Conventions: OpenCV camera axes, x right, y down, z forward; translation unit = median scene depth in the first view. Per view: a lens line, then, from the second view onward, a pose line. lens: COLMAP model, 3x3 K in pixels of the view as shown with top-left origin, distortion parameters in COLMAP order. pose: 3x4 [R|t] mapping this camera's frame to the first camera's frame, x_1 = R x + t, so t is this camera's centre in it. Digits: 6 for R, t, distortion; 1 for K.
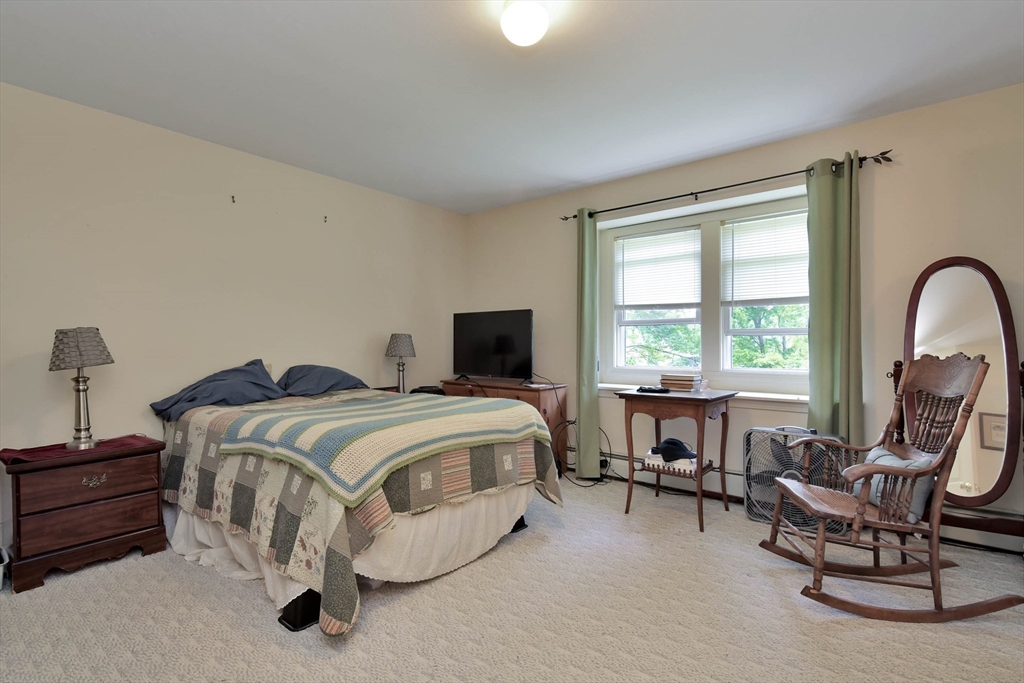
lens RADIAL K [[526.5, 0, 508.3], [0, 526.5, 343.4], [0, 0, 1]] dist [0.005159, -0.001509]
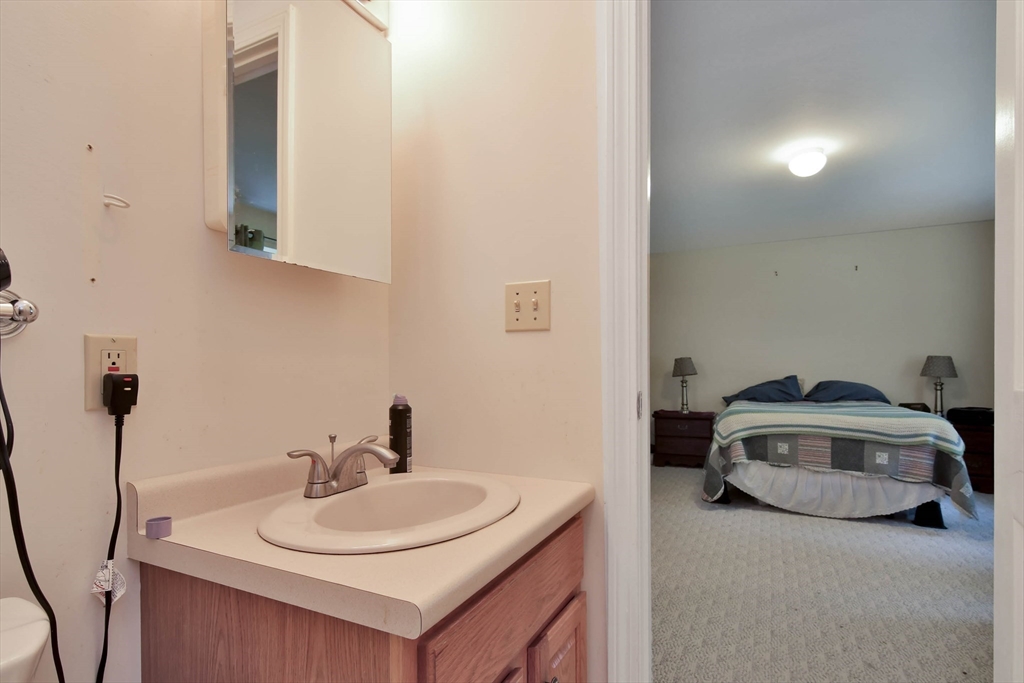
lens RADIAL K [[526.5, 0, 511.1], [0, 526.5, 348.6], [0, 0, 1]] dist [0.005159, -0.001509]
pose [[0.236736, -0.026481, -0.971213, 1.117575], [0.001362, 0.999637, -0.026924, -0.008645], [0.971573, 0.005051, 0.236686, -0.200376]]
